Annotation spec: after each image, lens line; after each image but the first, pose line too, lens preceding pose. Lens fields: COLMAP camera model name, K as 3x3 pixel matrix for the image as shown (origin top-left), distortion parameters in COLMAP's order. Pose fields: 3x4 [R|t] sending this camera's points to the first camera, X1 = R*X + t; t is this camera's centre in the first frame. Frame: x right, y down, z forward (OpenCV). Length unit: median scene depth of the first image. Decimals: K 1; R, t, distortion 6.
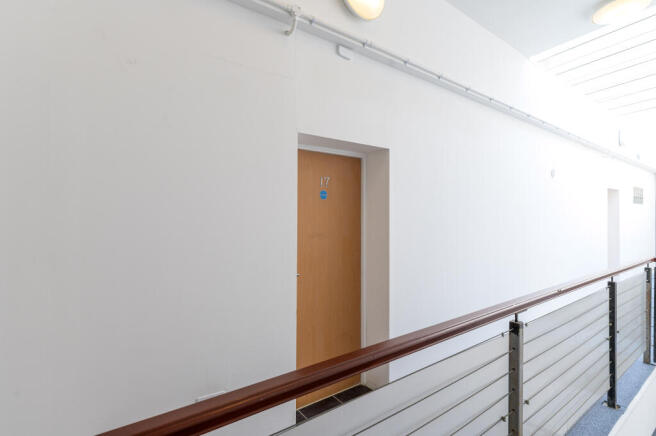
lens RADIAL K [[311.6, 0, 328.0], [0, 311.6, 218.0], [0, 0, 1]] dist [-0.000447, 0.000510]
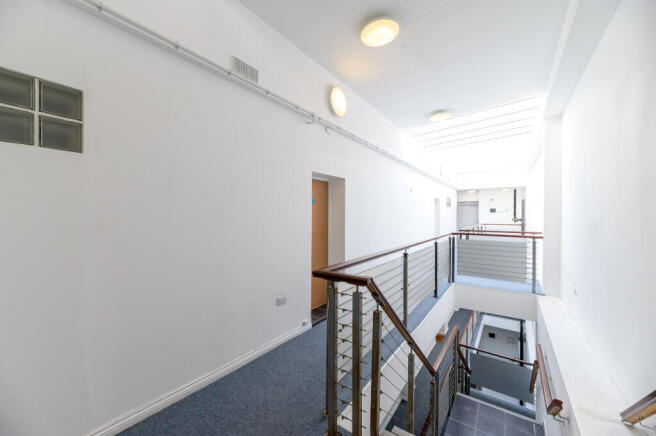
lens RADIAL K [[263.0, 0, 318.0], [0, 263.0, 216.8], [0, 0, 1]] dist [0.000788, 0.000073]
pose [[0.951285, 0.000780, 0.308313, -0.507907], [-0.003197, 0.999968, 0.007336, 0.011387], [-0.308297, -0.007965, 0.951257, -0.567104]]
